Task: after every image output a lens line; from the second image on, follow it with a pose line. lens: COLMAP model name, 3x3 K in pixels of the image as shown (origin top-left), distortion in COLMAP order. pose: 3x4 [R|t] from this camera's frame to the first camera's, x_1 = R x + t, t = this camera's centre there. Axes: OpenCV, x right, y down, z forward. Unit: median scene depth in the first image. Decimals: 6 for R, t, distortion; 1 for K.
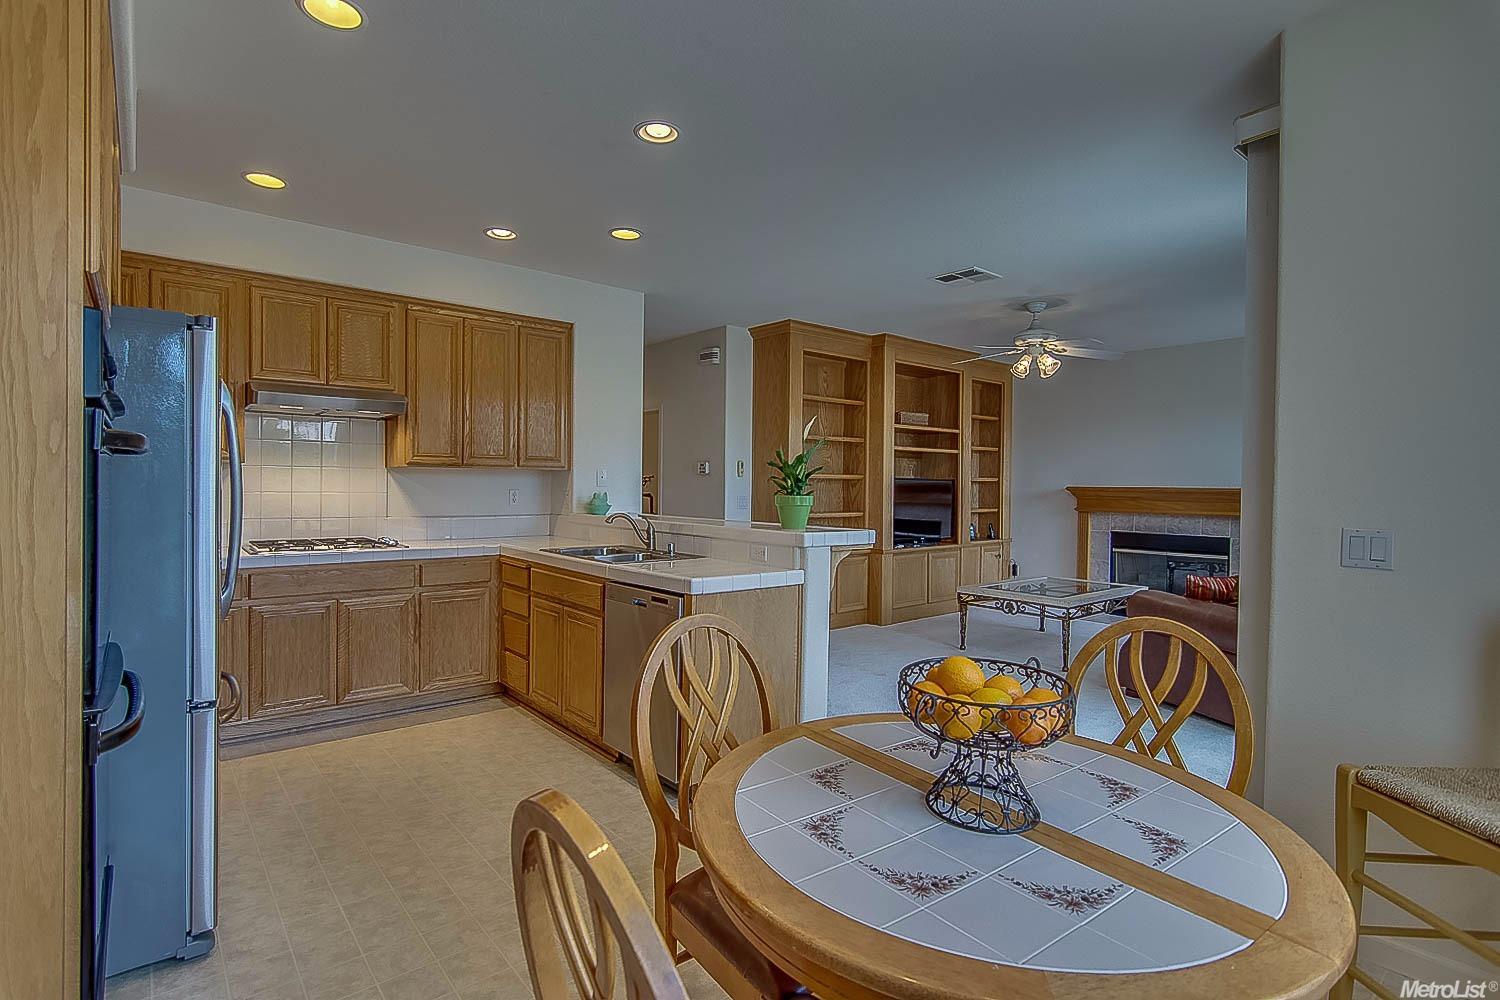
lens RADIAL K [[730.2, 0, 736.2], [0, 730.2, 492.9], [0, 0, 1]] dist [-0.001785, 0.000006]
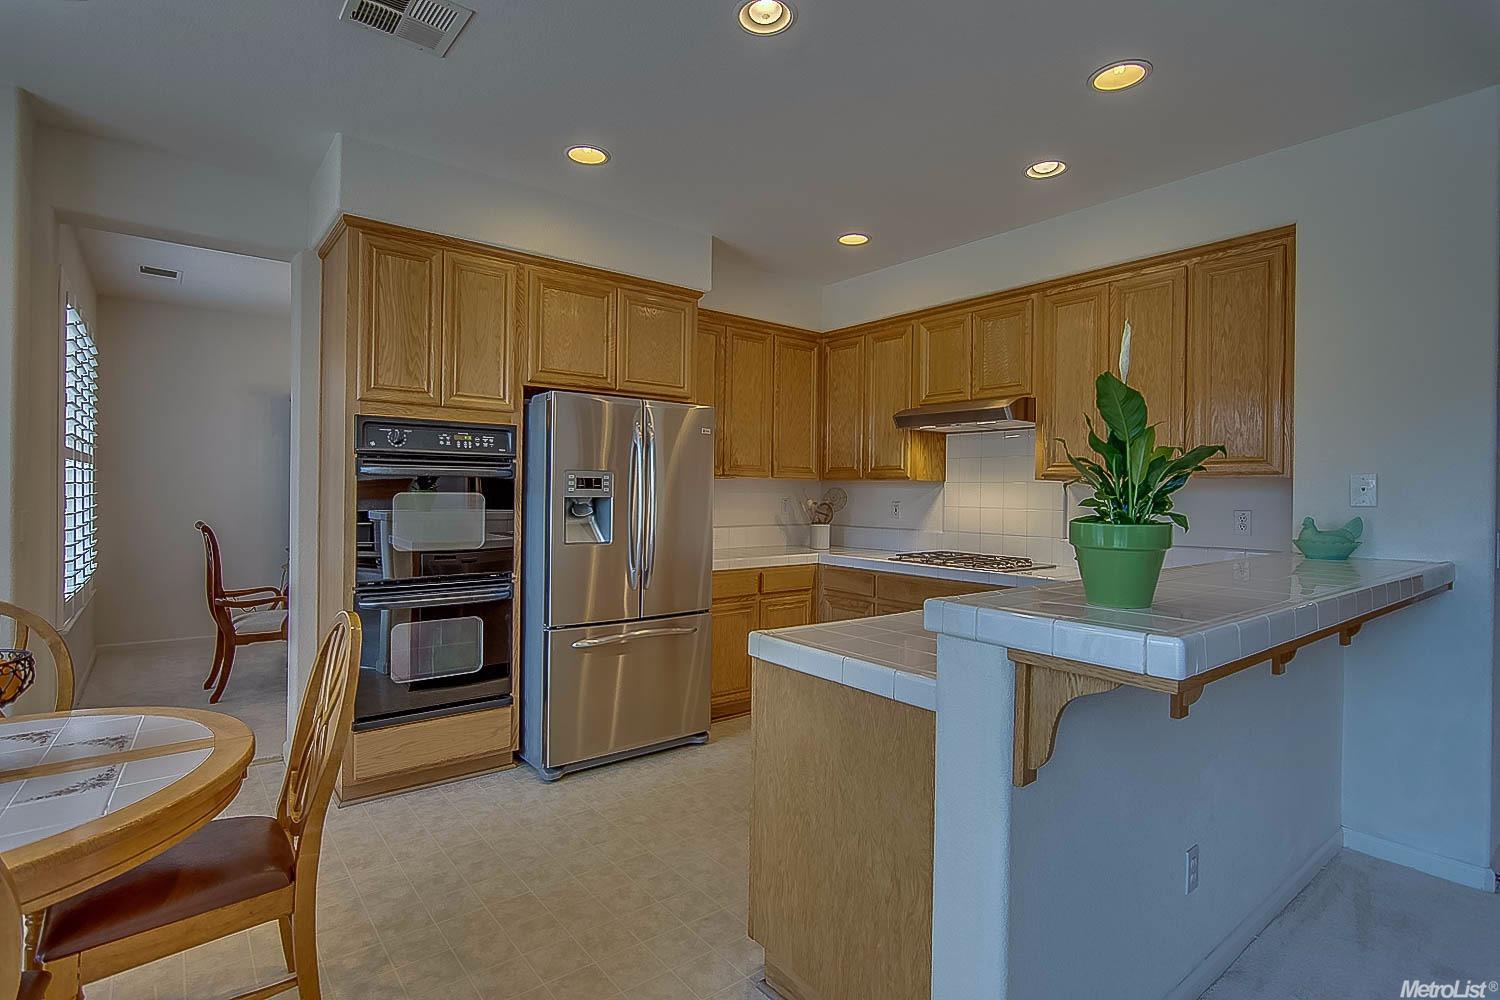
lens RADIAL K [[730.2, 0, 736.2], [0, 730.2, 492.9], [0, 0, 1]] dist [-0.001785, 0.000006]
pose [[-0.019745, -0.009989, -0.999755, 0.401269], [-0.023764, 0.999672, -0.009519, -0.003303], [0.999523, 0.023570, -0.019976, 0.640662]]
